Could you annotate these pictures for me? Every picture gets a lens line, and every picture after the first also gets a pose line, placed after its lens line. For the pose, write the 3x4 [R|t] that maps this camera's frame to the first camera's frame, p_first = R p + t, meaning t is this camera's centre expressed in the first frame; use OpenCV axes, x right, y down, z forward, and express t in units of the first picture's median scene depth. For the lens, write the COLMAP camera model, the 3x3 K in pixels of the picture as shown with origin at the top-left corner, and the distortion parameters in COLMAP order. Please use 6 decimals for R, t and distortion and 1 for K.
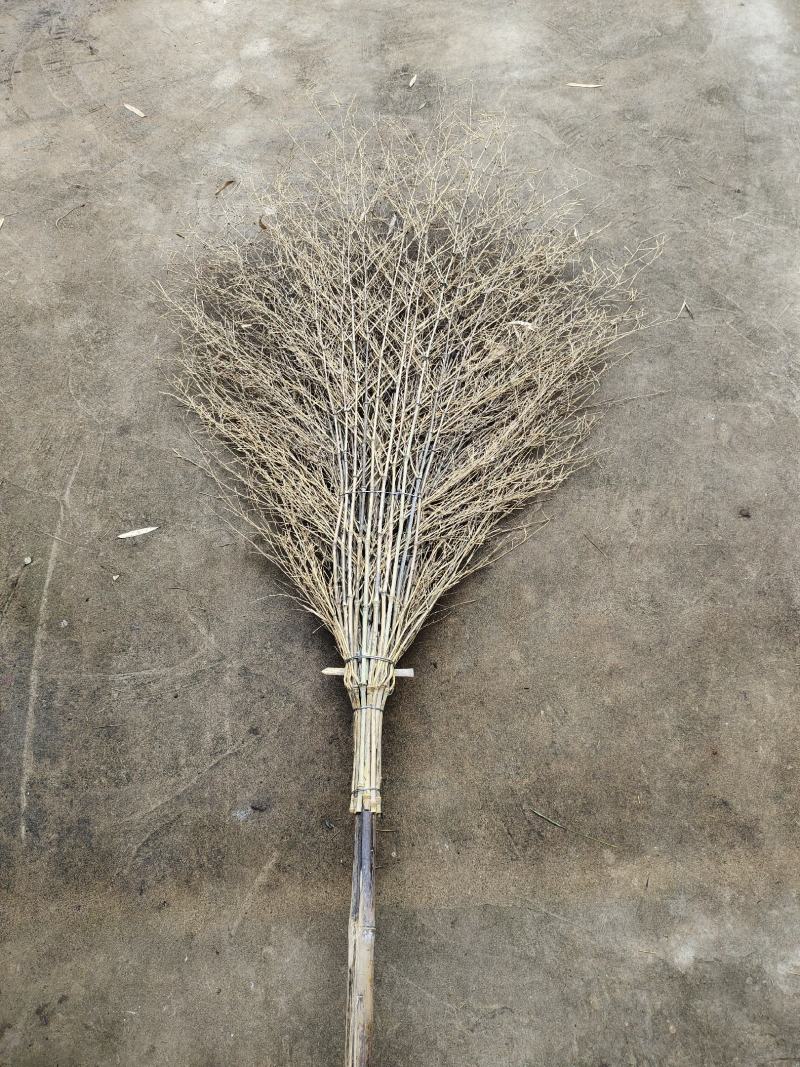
lens RADIAL K [[788.7, 0, 397.3], [0, 788.7, 528.4], [0, 0, 1]] dist [0.042697, -0.044130]
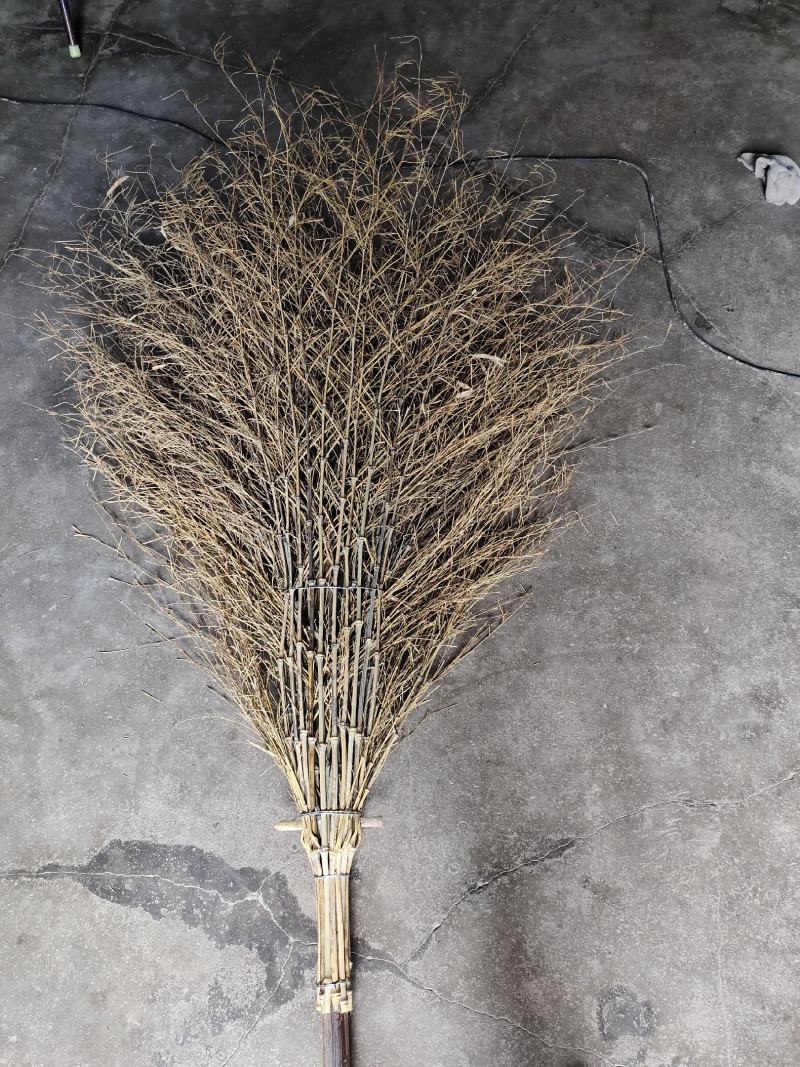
lens RADIAL K [[788.7, 0, 397.3], [0, 788.7, 528.4], [0, 0, 1]] dist [0.042697, -0.044130]
pose [[0.997021, -0.048607, 0.059893, 0.000856], [0.041320, 0.992222, 0.117421, -0.191069], [-0.065134, -0.114596, 0.991275, 0.159446]]
